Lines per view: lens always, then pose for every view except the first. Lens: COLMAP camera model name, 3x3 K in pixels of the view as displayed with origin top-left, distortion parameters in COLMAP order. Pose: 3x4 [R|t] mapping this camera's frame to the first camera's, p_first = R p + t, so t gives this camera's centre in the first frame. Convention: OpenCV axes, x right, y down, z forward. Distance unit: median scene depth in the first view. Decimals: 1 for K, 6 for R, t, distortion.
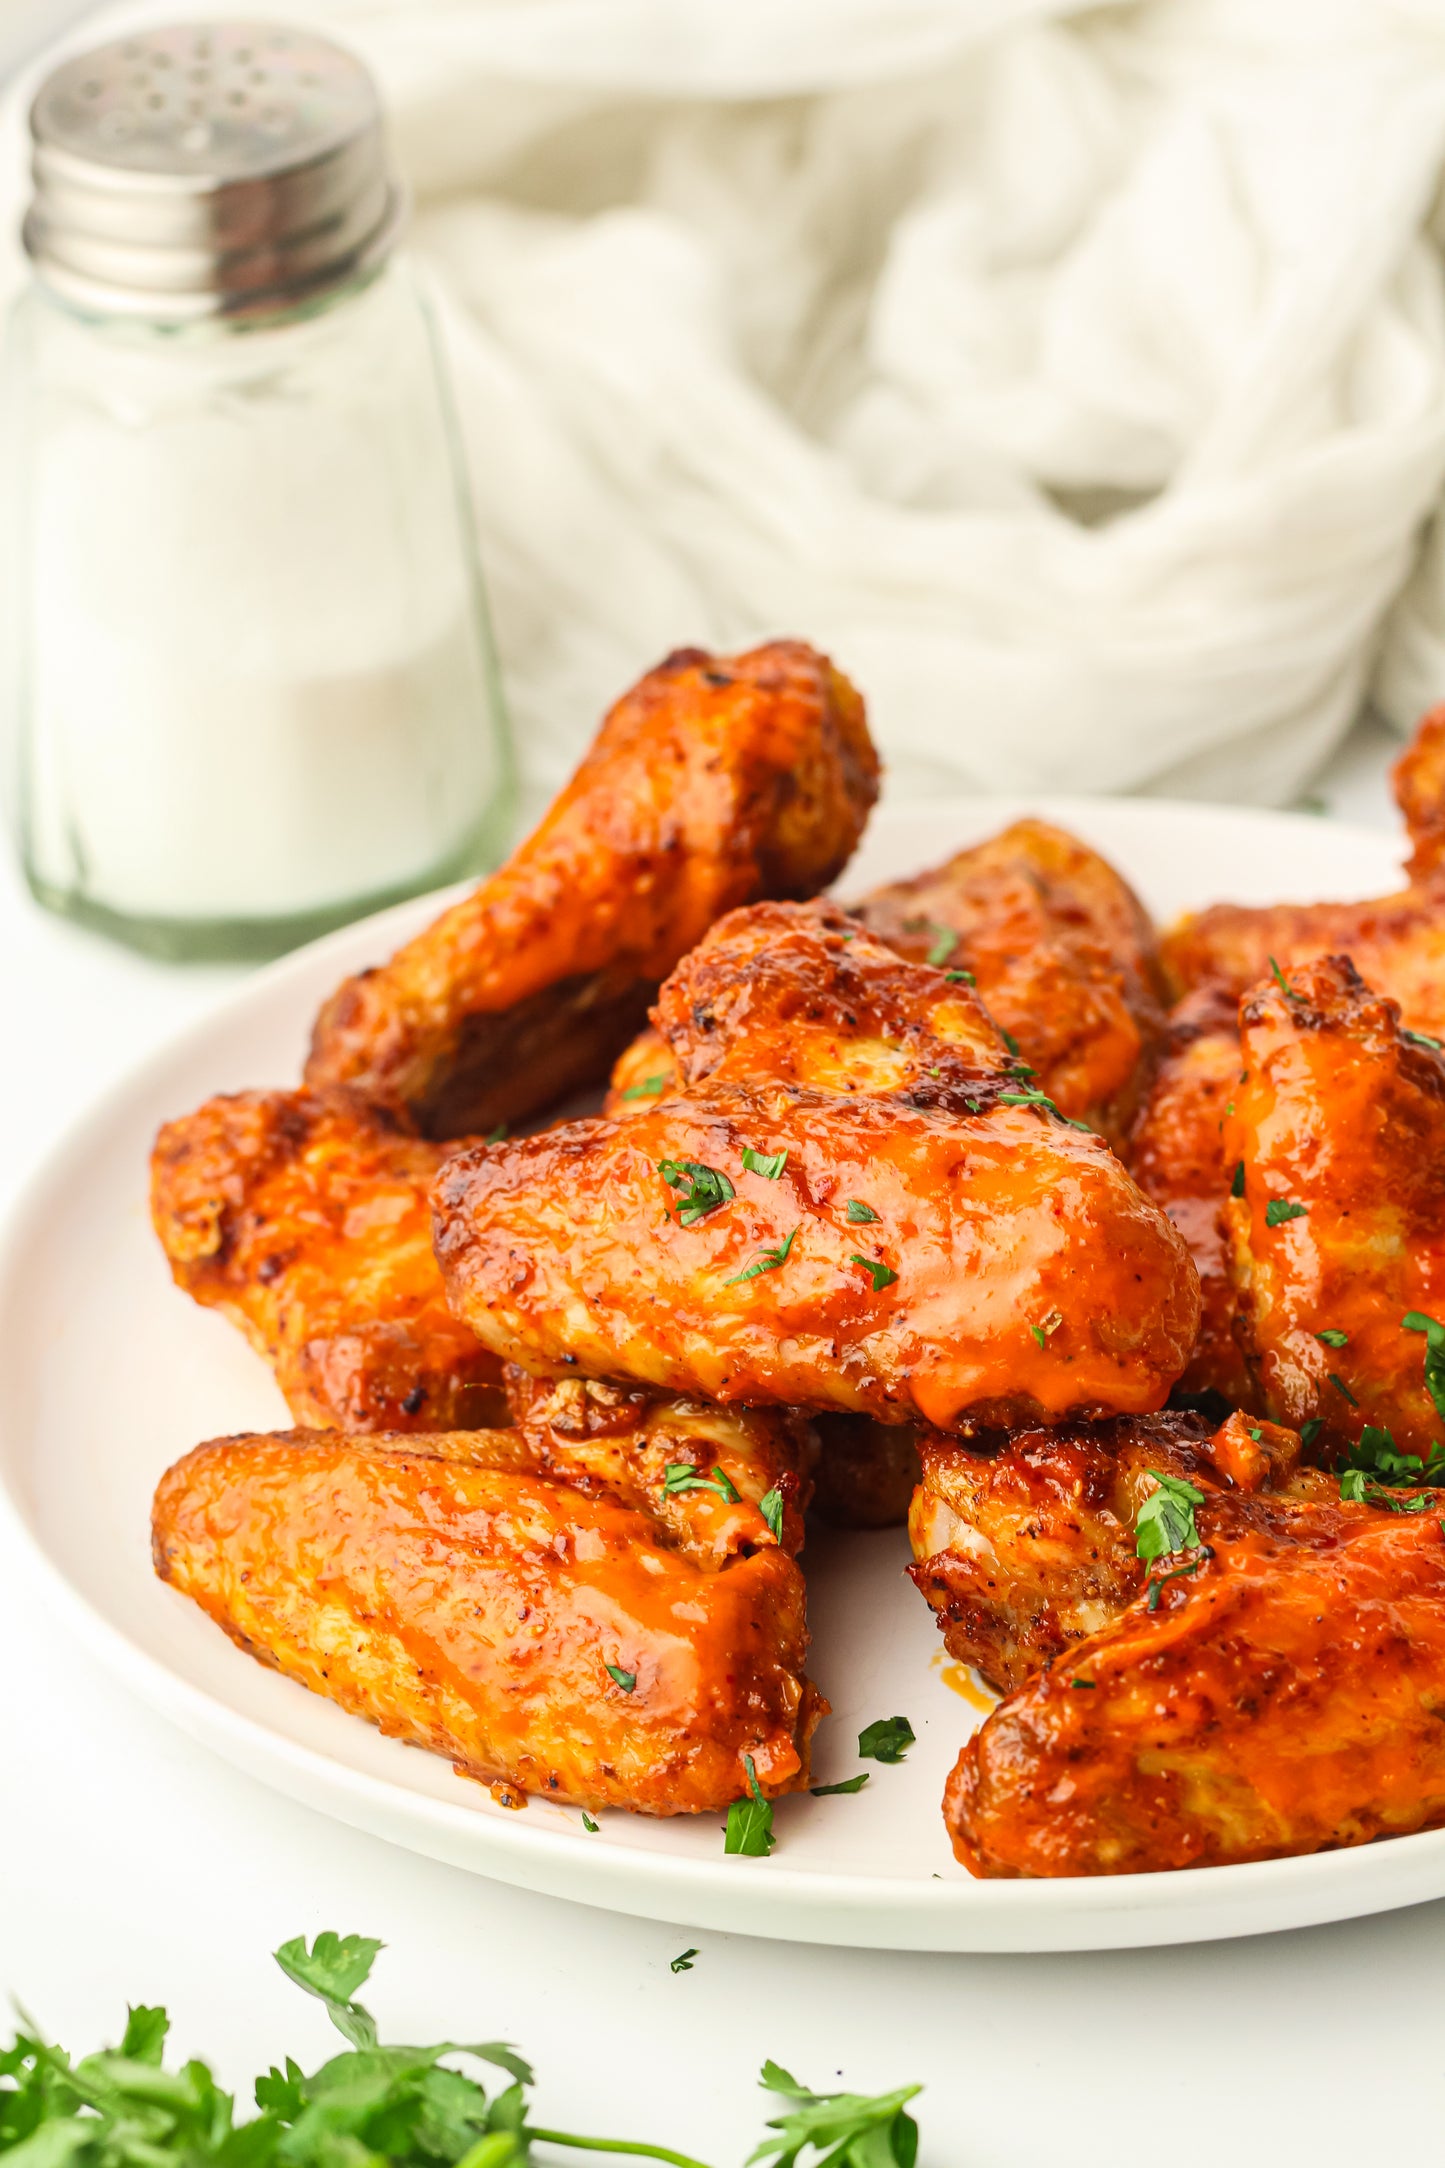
lens RADIAL K [[11245.5, 0, 722.5], [0, 11245.5, 1084.0], [0, 0, 1]] dist [-0.025888, -0.558635]
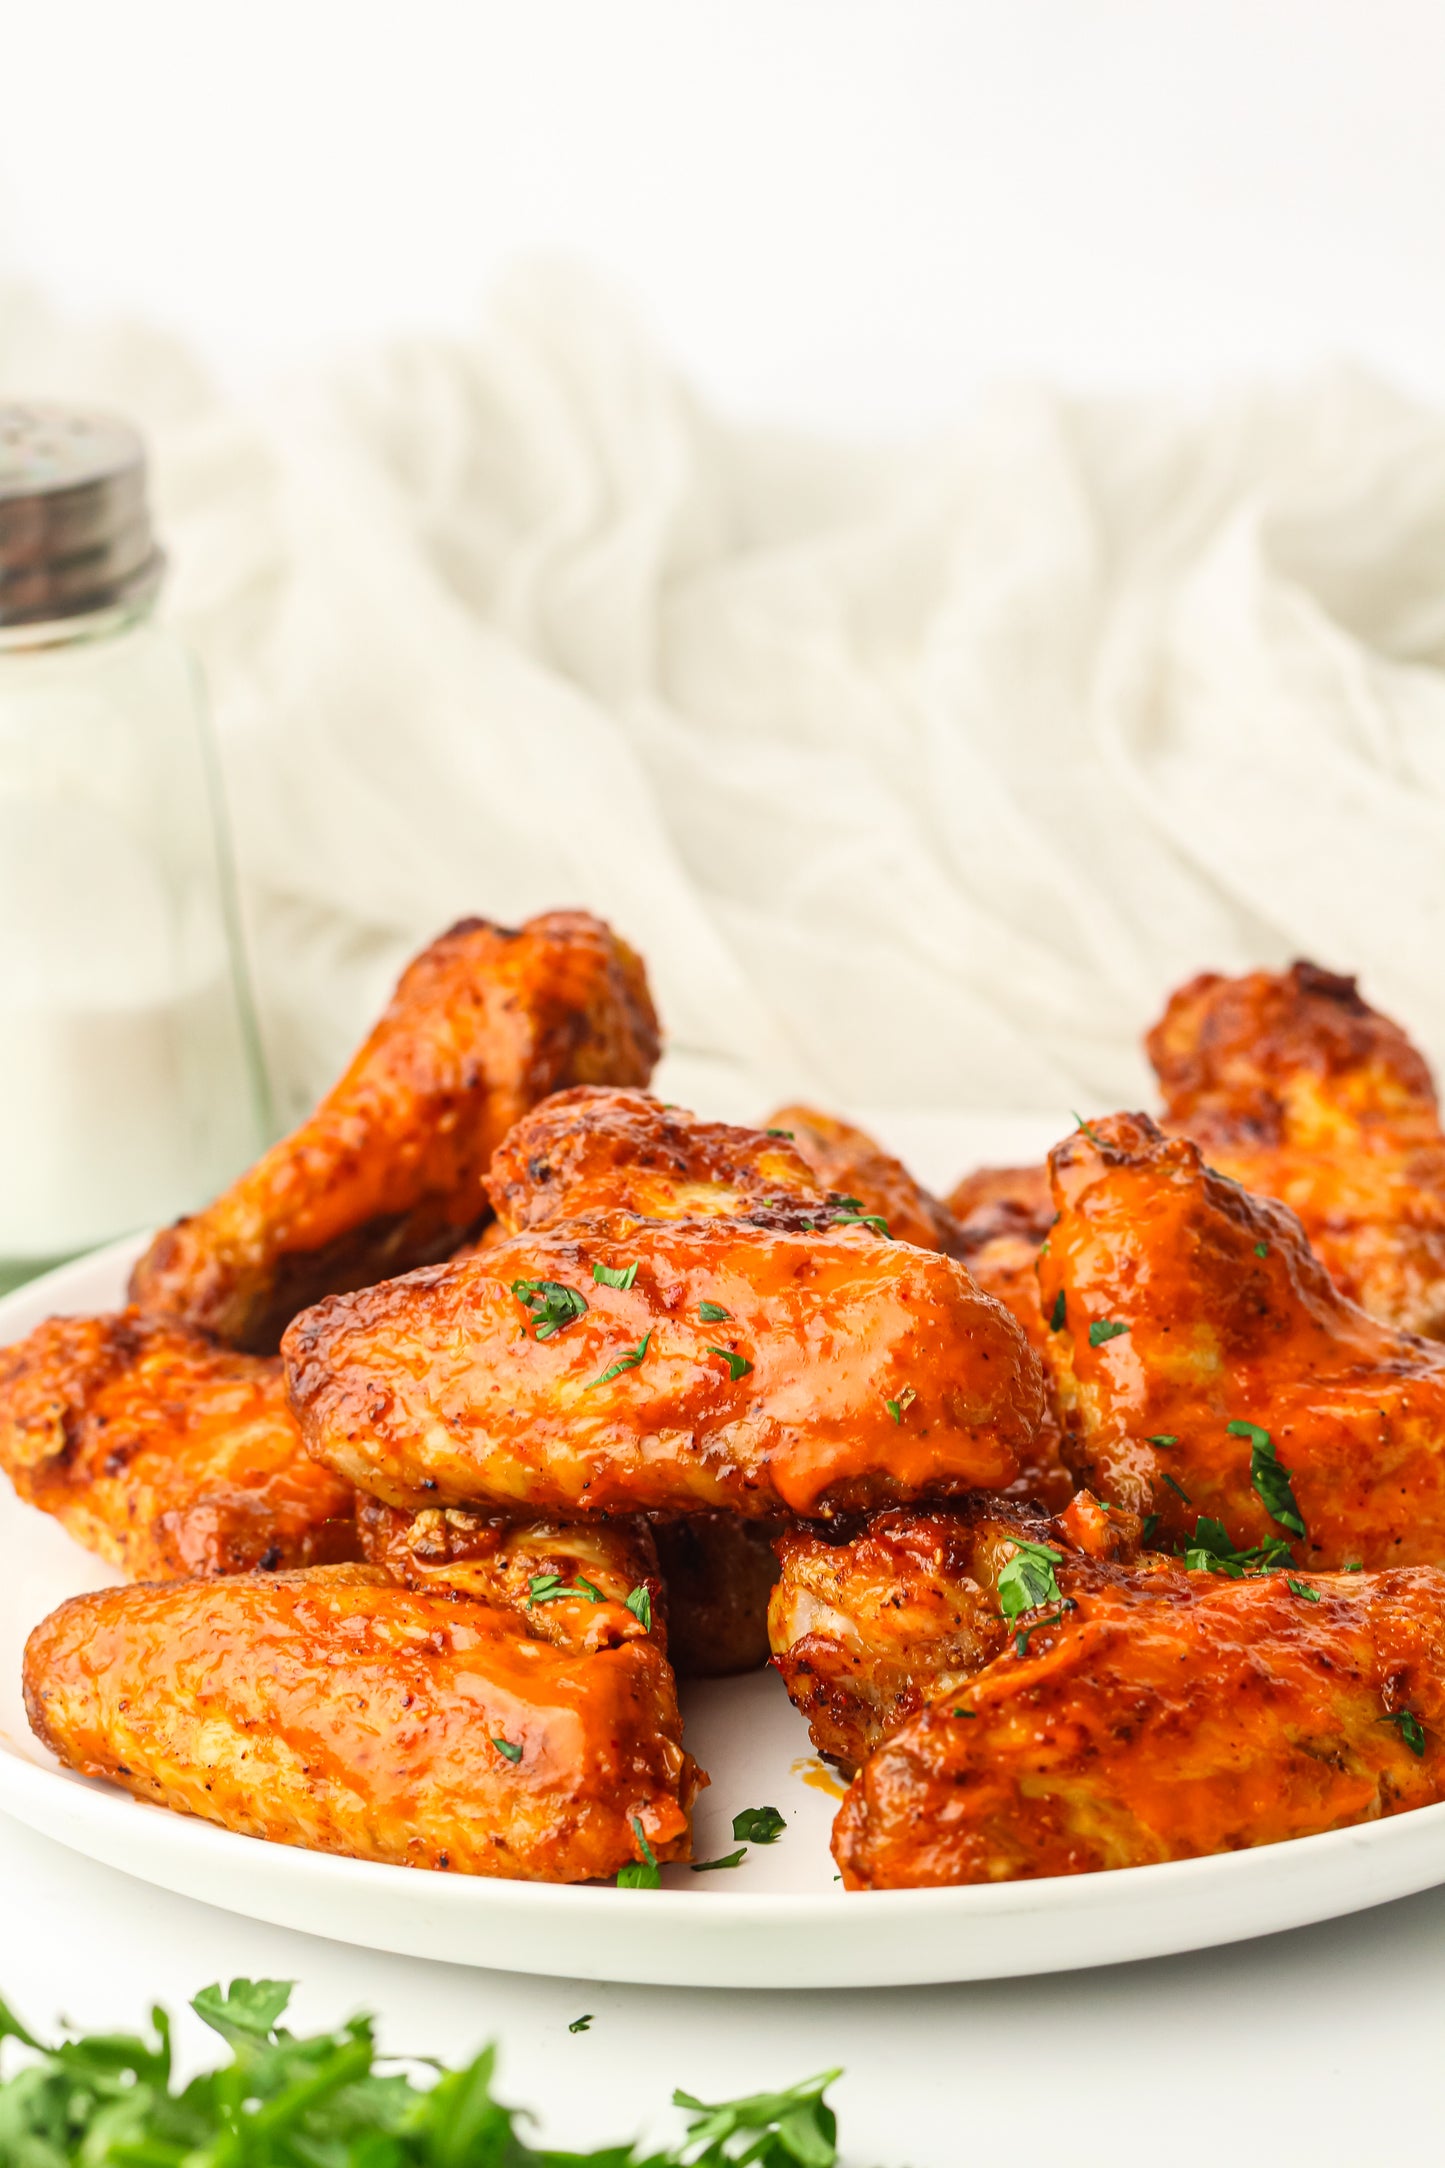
lens RADIAL K [[11245.5, 0, 722.5], [0, 11245.5, 1084.0], [0, 0, 1]] dist [-0.025888, -0.558635]
pose [[0.996277, -0.033527, 0.079423, -0.067960], [0.046558, 0.984623, -0.168376, 0.164180], [-0.072556, 0.171447, 0.982518, -0.021353]]
